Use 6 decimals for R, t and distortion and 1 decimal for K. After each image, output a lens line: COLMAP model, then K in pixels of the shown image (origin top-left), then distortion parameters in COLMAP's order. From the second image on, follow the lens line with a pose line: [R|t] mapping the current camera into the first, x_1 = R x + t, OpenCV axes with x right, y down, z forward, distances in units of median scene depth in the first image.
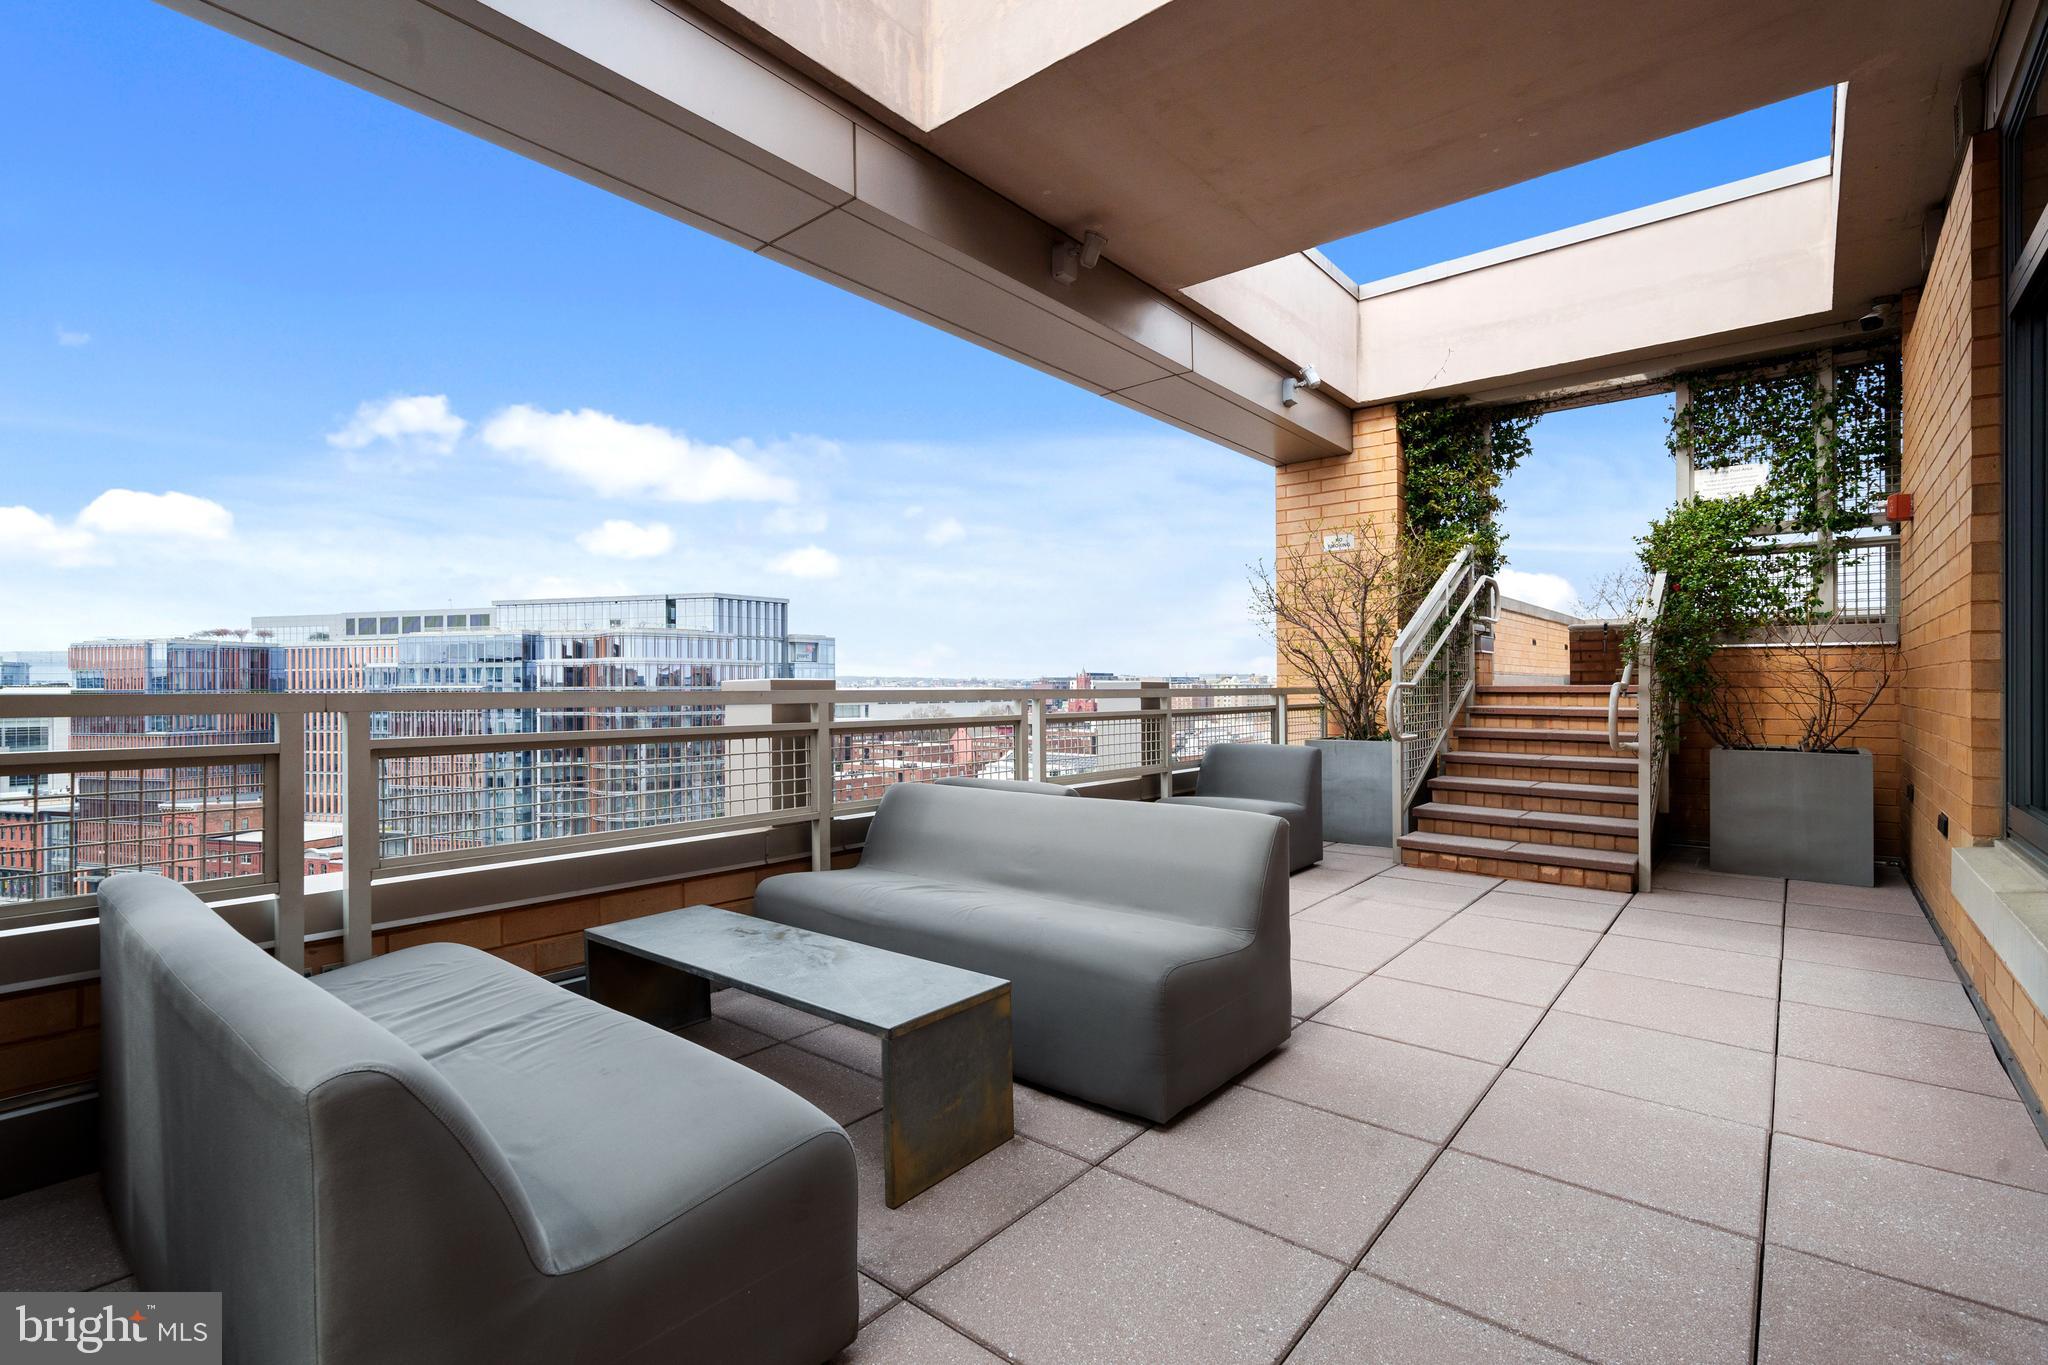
lens RADIAL K [[918.7, 0, 1039.8], [0, 918.7, 699.1], [0, 0, 1]] dist [0.000148, -0.000560]
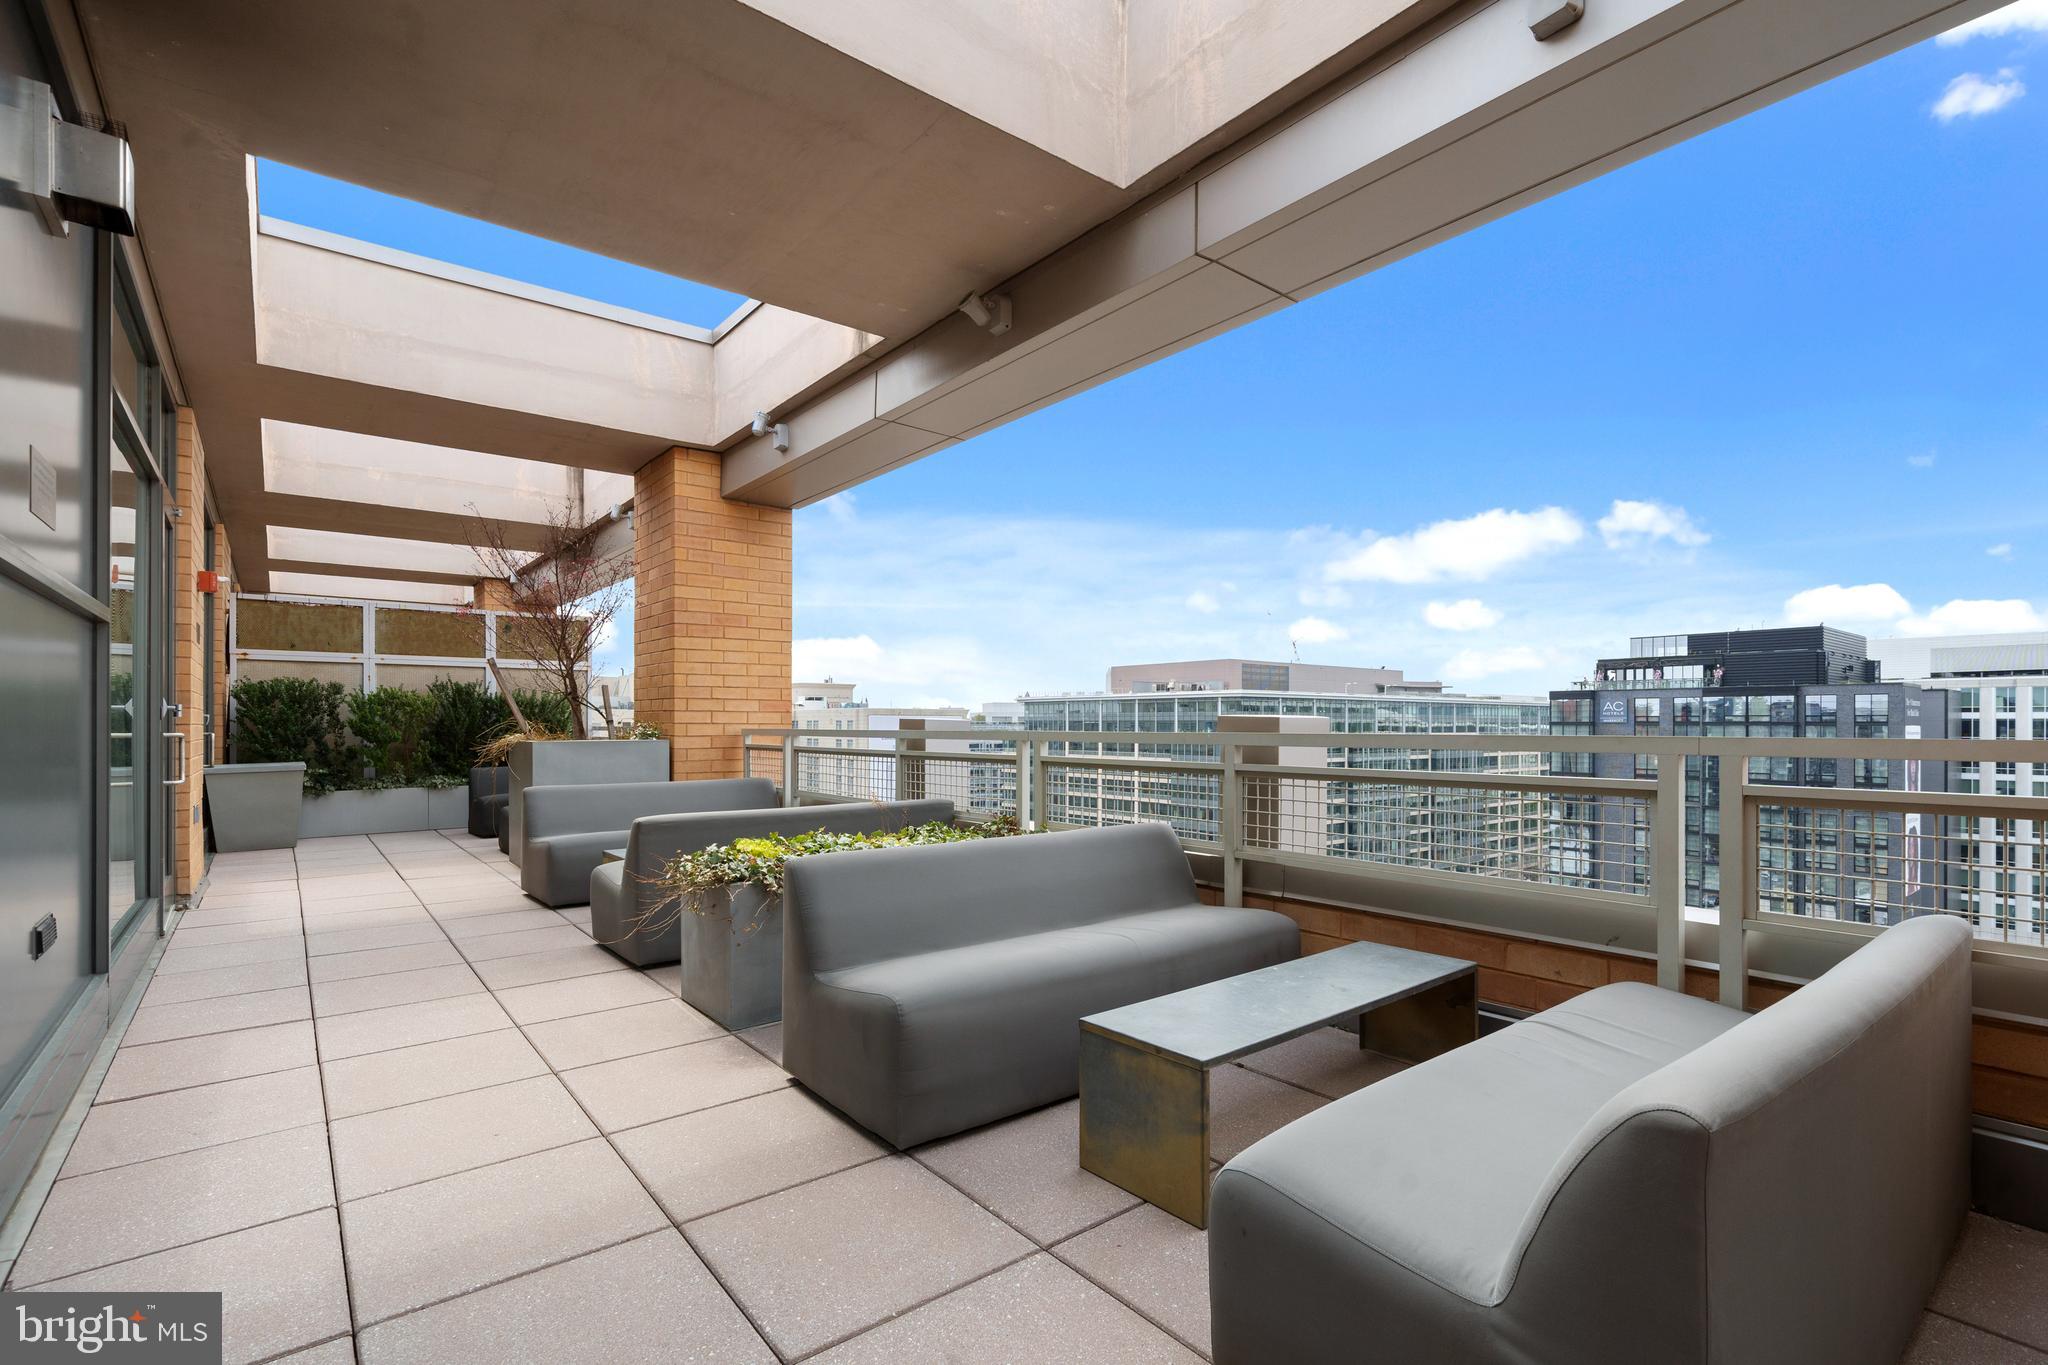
lens RADIAL K [[918.7, 0, 1071.3], [0, 918.7, 747.8], [0, 0, 1]] dist [0.000148, -0.000560]
pose [[-0.156284, 0.022064, -0.987466, 1.104111], [-0.019432, 0.999488, 0.025408, -0.021030], [0.987521, 0.023159, -0.155775, 1.330989]]
